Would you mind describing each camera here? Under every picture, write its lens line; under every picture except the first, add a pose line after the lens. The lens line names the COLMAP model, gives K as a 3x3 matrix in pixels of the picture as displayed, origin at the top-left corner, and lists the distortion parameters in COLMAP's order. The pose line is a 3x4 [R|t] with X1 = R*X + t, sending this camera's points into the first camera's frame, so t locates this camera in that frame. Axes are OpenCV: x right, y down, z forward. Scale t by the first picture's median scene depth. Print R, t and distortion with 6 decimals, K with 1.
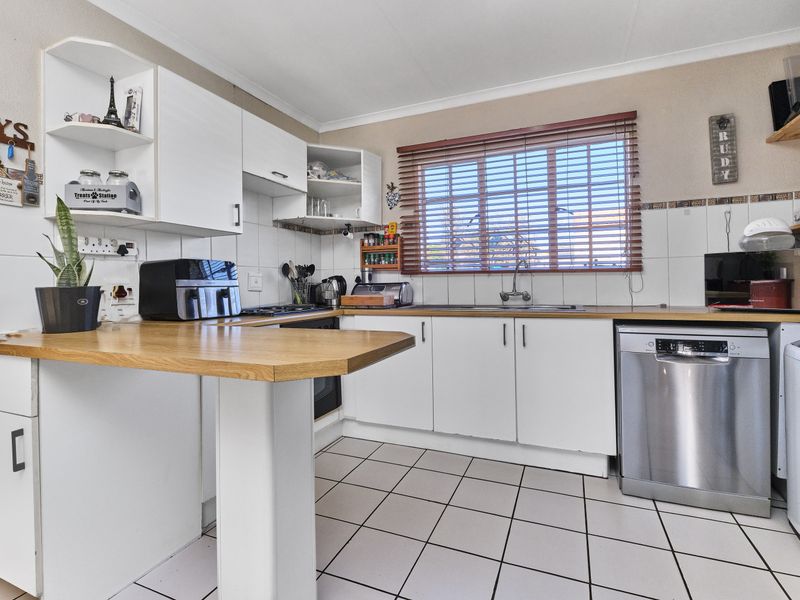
lens RADIAL K [[414.0, 0, 397.2], [0, 414.0, 281.5], [0, 0, 1]] dist [0.109527, -0.000275]
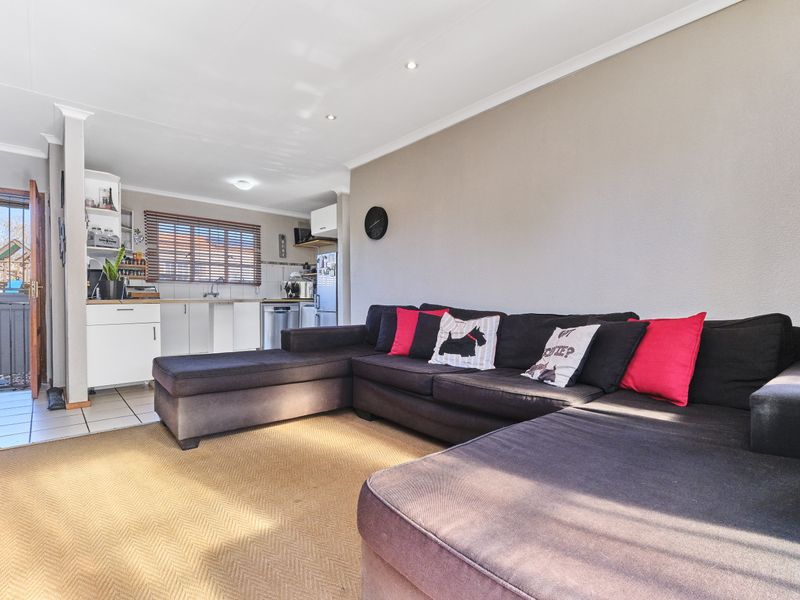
lens RADIAL K [[405.0, 0, 400.0], [0, 405.0, 300.0], [0, 0, 1]] dist [0.088646, -0.000625]
pose [[0.436933, -0.007609, 0.899462, -1.243747], [-0.020560, 0.999618, 0.018444, 0.004035], [-0.899259, -0.026552, 0.436610, -0.836904]]
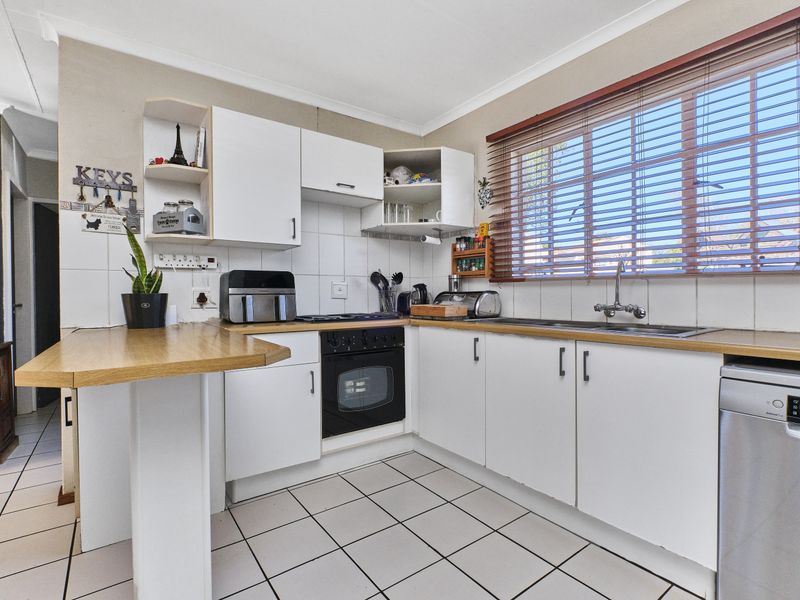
lens RADIAL K [[405.0, 0, 400.0], [0, 405.0, 300.0], [0, 0, 1]] dist [0.088646, -0.000625]
pose [[0.863276, 0.017626, -0.504424, 0.308294], [-0.002925, 0.999548, 0.029921, -0.004675], [0.504723, -0.024355, 0.862938, 0.179035]]
